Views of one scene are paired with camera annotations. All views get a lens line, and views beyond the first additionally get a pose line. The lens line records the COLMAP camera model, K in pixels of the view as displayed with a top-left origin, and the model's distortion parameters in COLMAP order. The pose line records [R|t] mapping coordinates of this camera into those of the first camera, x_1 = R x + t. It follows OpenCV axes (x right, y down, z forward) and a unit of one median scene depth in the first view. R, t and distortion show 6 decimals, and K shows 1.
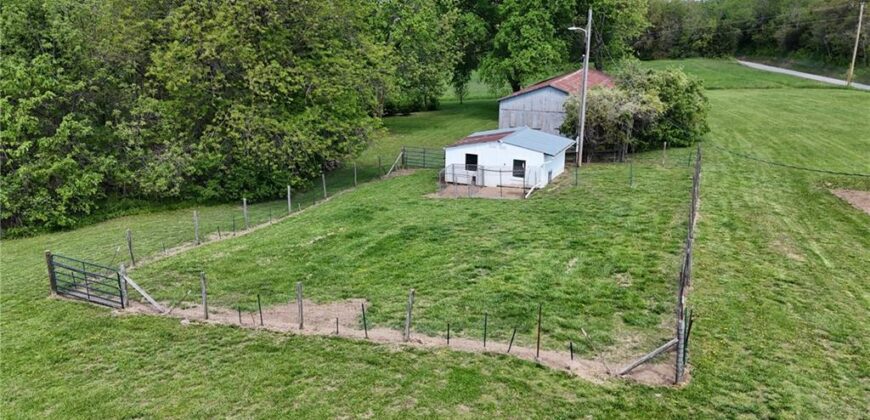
lens RADIAL K [[643.6, 0, 435.0], [0, 643.6, 210.0], [0, 0, 1]] dist [0.085694, -0.076607]
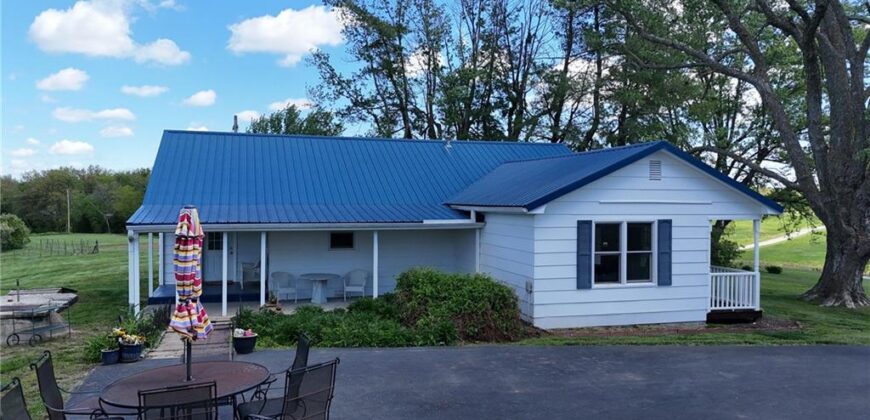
lens RADIAL K [[643.6, 0, 435.0], [0, 643.6, 210.0], [0, 0, 1]] dist [0.085694, -0.076607]
pose [[0.419149, -0.010292, 0.907859, -1.040174], [0.267261, 0.957030, -0.112542, 0.388247], [-0.867690, 0.289807, 0.403889, -1.078073]]
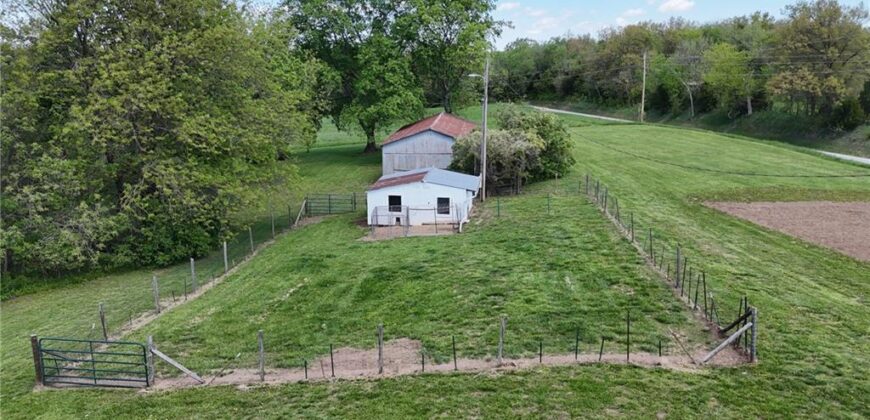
lens RADIAL K [[643.6, 0, 435.0], [0, 643.6, 210.0], [0, 0, 1]] dist [0.085694, -0.076607]
pose [[0.947197, -0.078244, 0.310960, -0.208992], [0.100600, 0.993322, -0.056492, 0.000488], [-0.304463, 0.084792, 0.948743, 0.008394]]
